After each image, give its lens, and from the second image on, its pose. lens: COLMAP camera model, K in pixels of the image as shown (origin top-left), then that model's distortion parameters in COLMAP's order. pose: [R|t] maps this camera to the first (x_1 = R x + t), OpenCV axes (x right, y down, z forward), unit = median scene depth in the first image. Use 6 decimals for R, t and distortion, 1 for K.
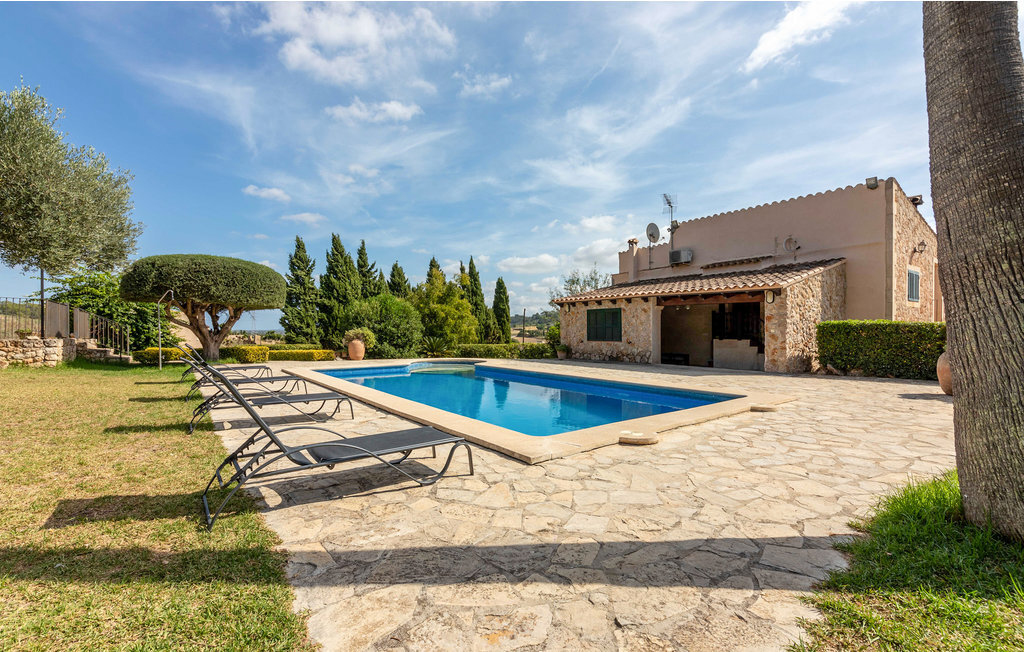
lens RADIAL K [[443.9, 0, 504.8], [0, 443.9, 339.0], [0, 0, 1]] dist [0.001306, -0.000411]
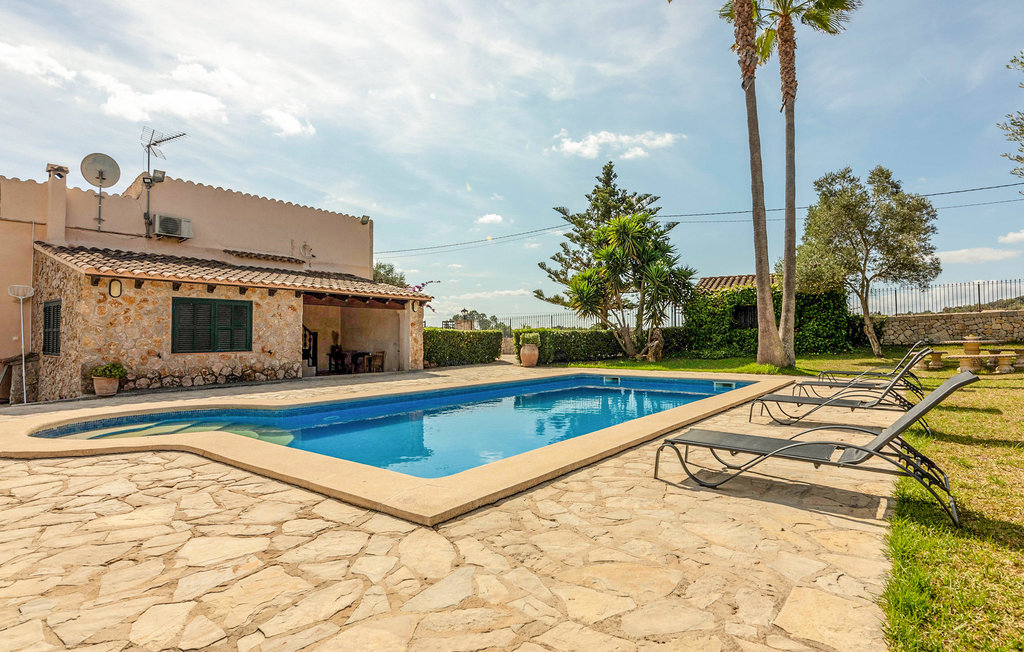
lens RADIAL K [[503.8, 0, 522.8], [0, 503.8, 318.7], [0, 0, 1]] dist [0.000549, 0.001769]
pose [[-0.257694, 0.035945, 0.965558, -0.504096], [0.022512, 0.999260, -0.031192, -0.009310], [-0.965964, 0.013698, -0.258313, 0.708187]]
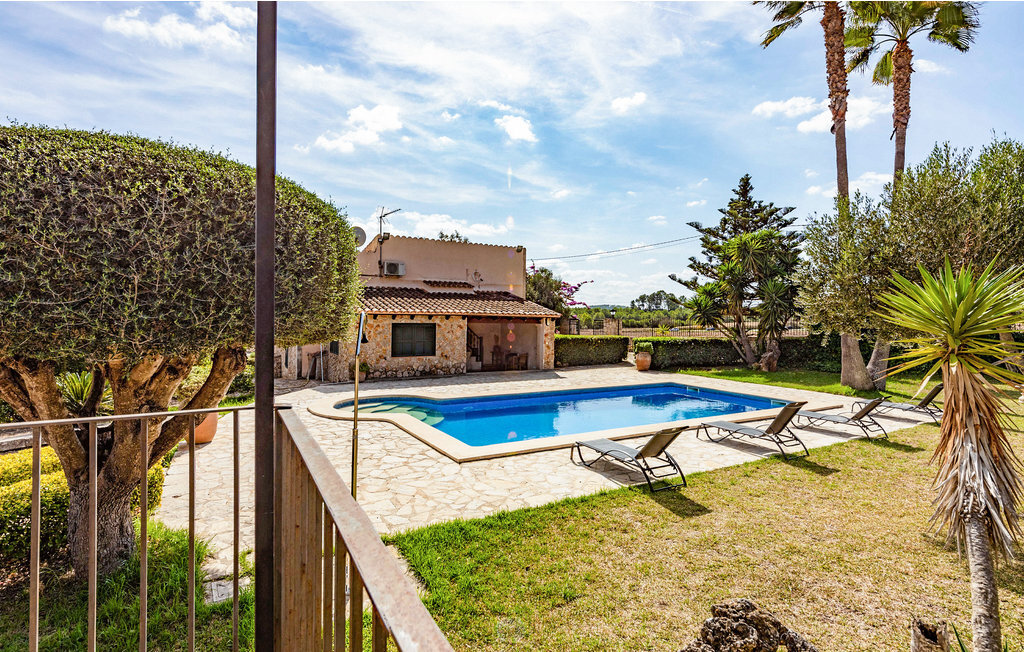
lens RADIAL K [[503.8, 0, 514.1], [0, 503.8, 309.7], [0, 0, 1]] dist [0.000549, 0.001769]
pose [[0.126076, 0.009905, 0.991971, -0.771917], [0.002882, 0.999942, -0.010351, -0.078207], [-0.992016, 0.004164, 0.126040, 0.592146]]
